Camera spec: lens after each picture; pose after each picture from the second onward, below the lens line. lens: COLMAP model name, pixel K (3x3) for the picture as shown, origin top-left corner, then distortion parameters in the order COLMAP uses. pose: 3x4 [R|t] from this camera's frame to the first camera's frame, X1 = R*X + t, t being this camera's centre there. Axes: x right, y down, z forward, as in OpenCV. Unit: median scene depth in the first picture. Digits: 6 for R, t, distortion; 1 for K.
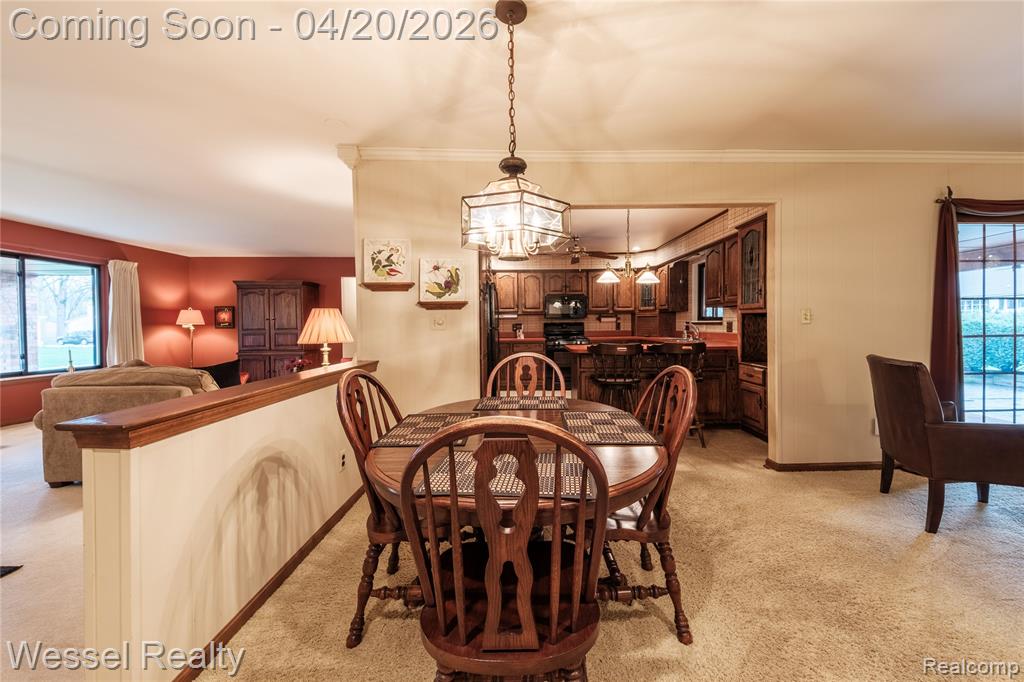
lens RADIAL K [[394.5, 0, 527.6], [0, 394.5, 330.4], [0, 0, 1]] dist [0.004666, -0.003416]
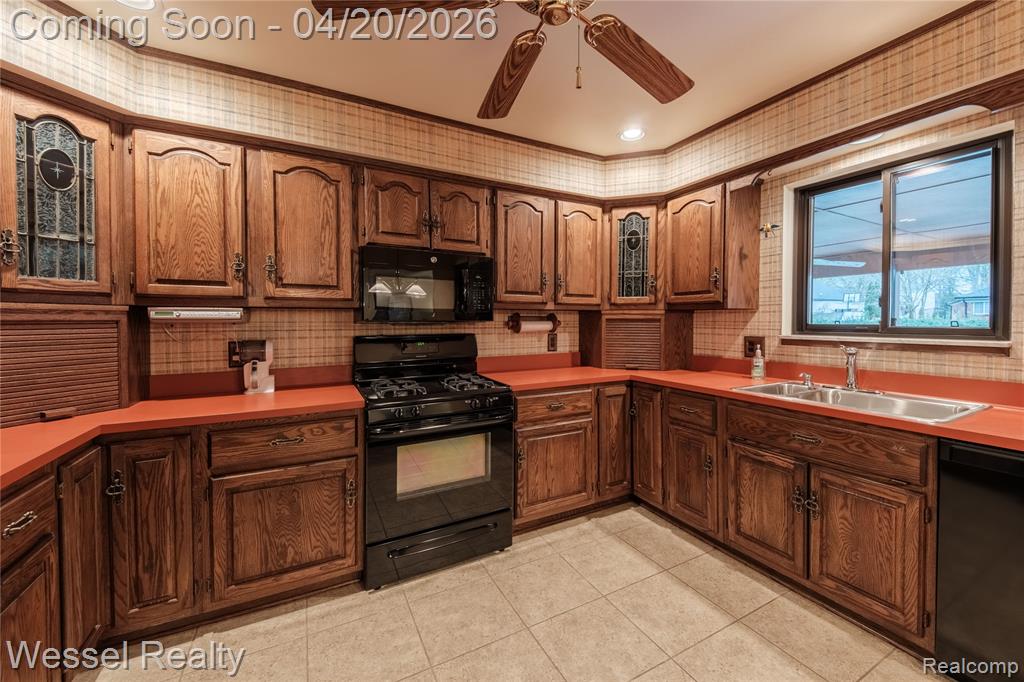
lens RADIAL K [[394.5, 0, 541.1], [0, 394.5, 327.1], [0, 0, 1]] dist [0.004666, -0.003416]
pose [[0.882321, 0.000028, 0.470649, 0.044431], [0.000691, 0.999999, -0.001356, -0.046736], [-0.470648, 0.001522, 0.882320, 1.169350]]
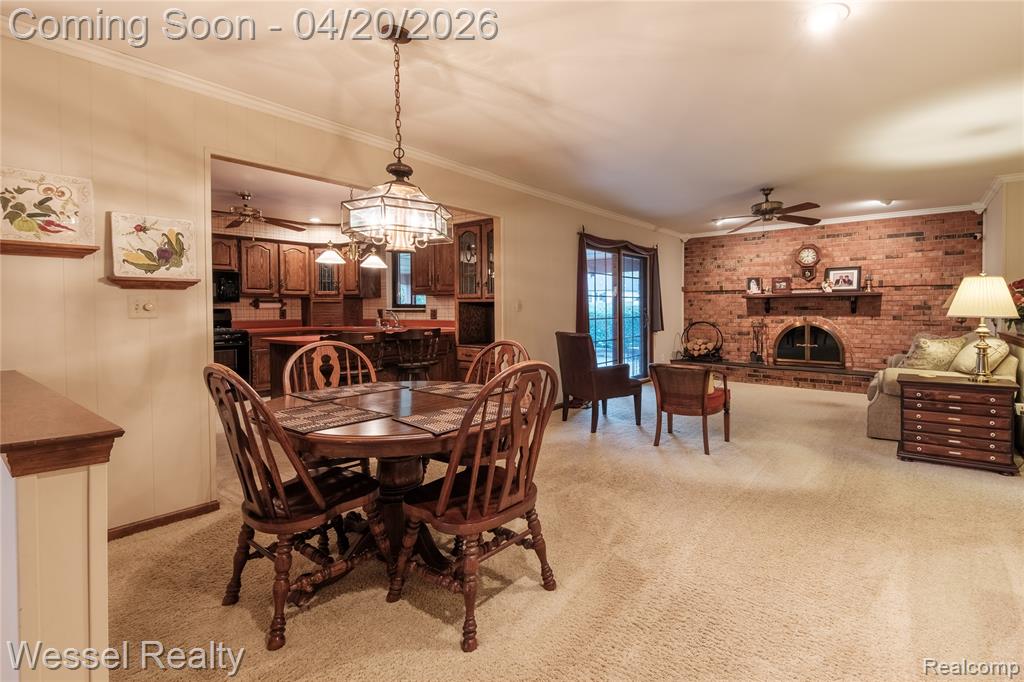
lens RADIAL K [[462.3, 0, 600.5], [0, 462.3, 321.2], [0, 0, 1]] dist [0.017392, -0.002052]
pose [[0.573014, -0.015352, 0.819402, -0.308148], [0.011788, 0.999875, 0.010490, 0.003019], [-0.819461, 0.003648, 0.573123, -0.091213]]
